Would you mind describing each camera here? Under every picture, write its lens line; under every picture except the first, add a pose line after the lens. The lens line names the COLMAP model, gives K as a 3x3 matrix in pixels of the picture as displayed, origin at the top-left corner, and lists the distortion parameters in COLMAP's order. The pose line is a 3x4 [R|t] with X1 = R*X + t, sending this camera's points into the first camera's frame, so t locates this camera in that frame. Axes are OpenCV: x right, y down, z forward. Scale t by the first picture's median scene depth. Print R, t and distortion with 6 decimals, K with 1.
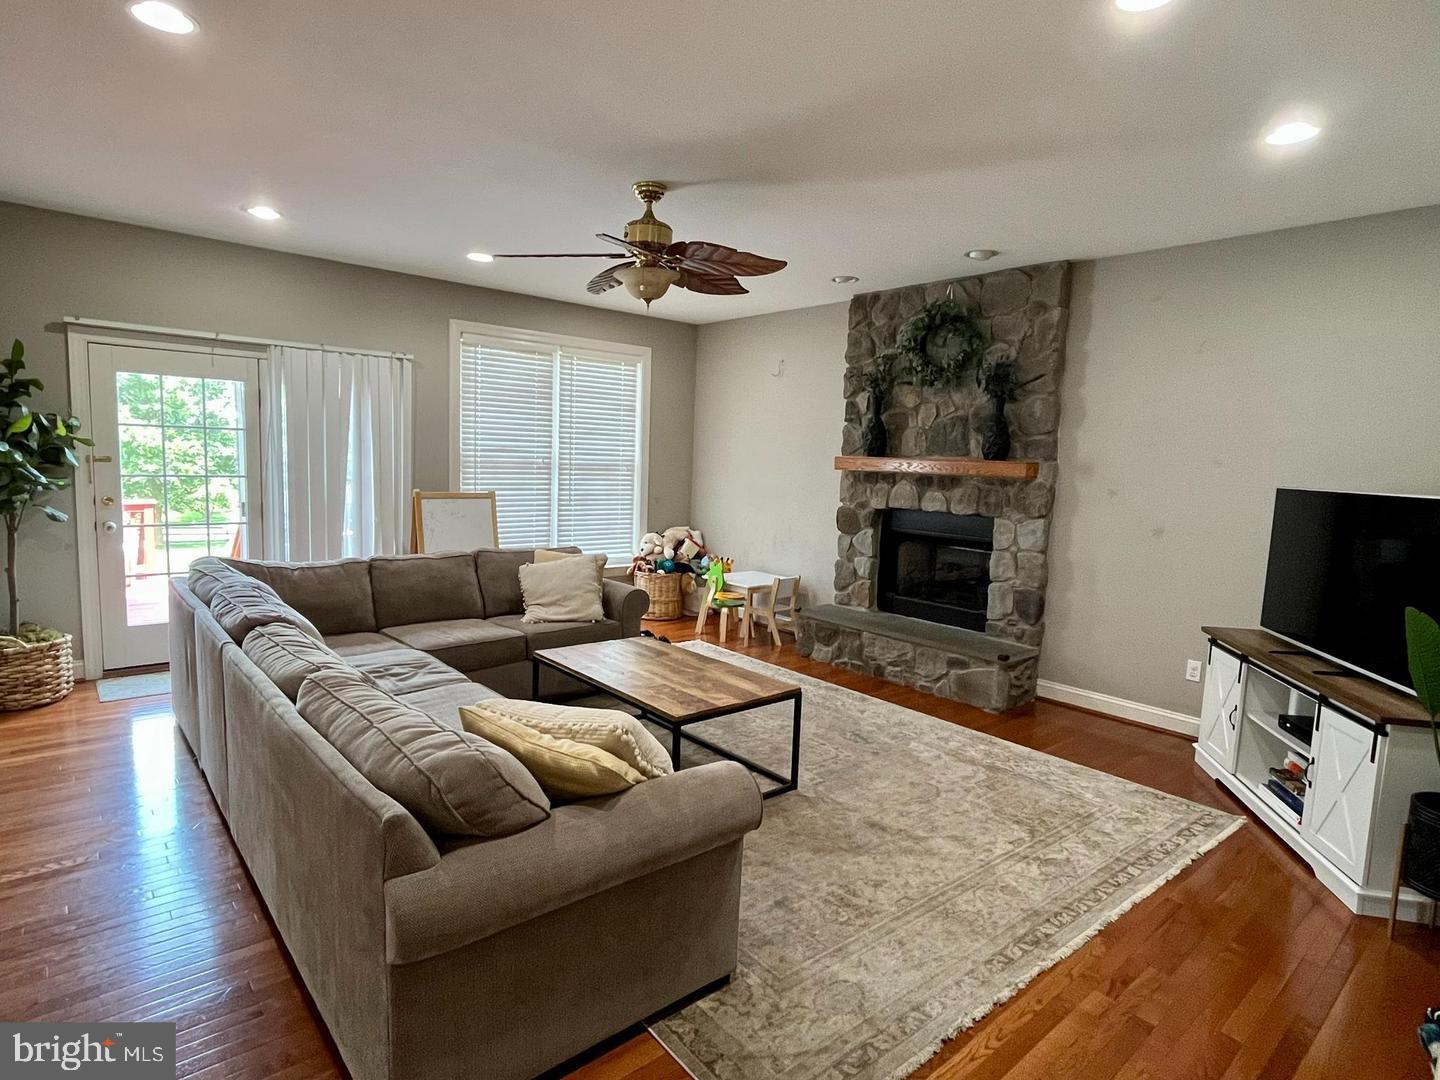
lens RADIAL K [[771.3, 0, 719.8], [0, 771.3, 541.3], [0, 0, 1]] dist [-0.005302, 0.000132]
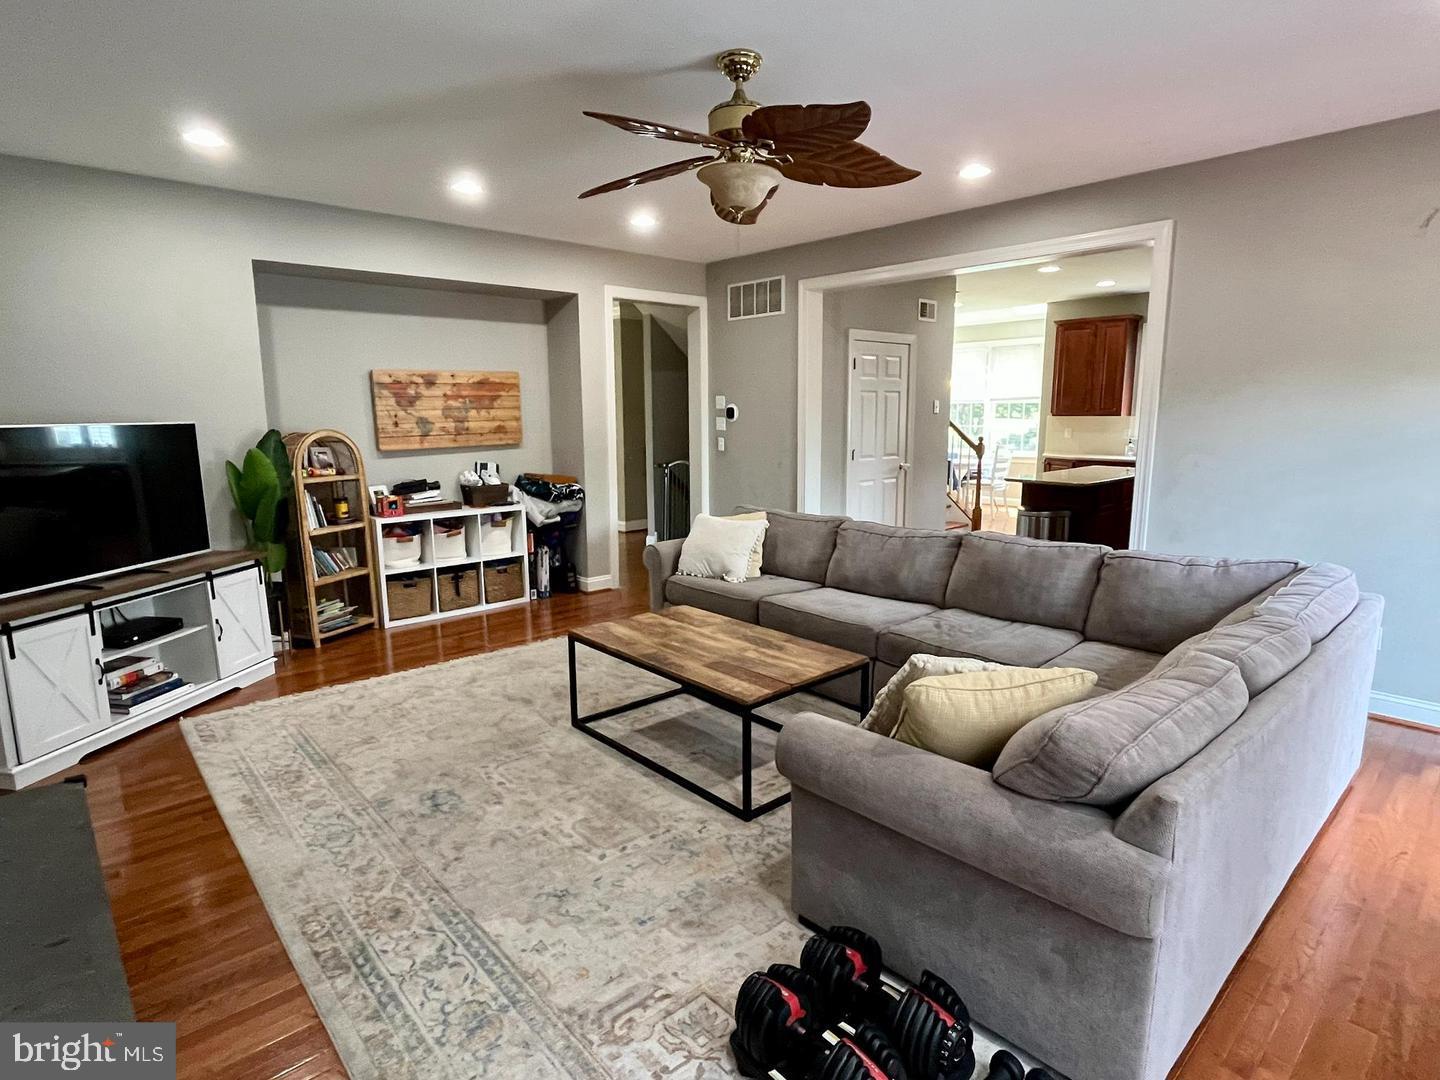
lens RADIAL K [[771.3, 0, 718.6], [0, 771.3, 541.5], [0, 0, 1]] dist [-0.005302, 0.000132]
pose [[-0.999390, -0.017649, -0.030125, -0.061963], [-0.025272, 0.961004, 0.275376, -0.208356], [0.024090, 0.275969, -0.960865, 1.913812]]
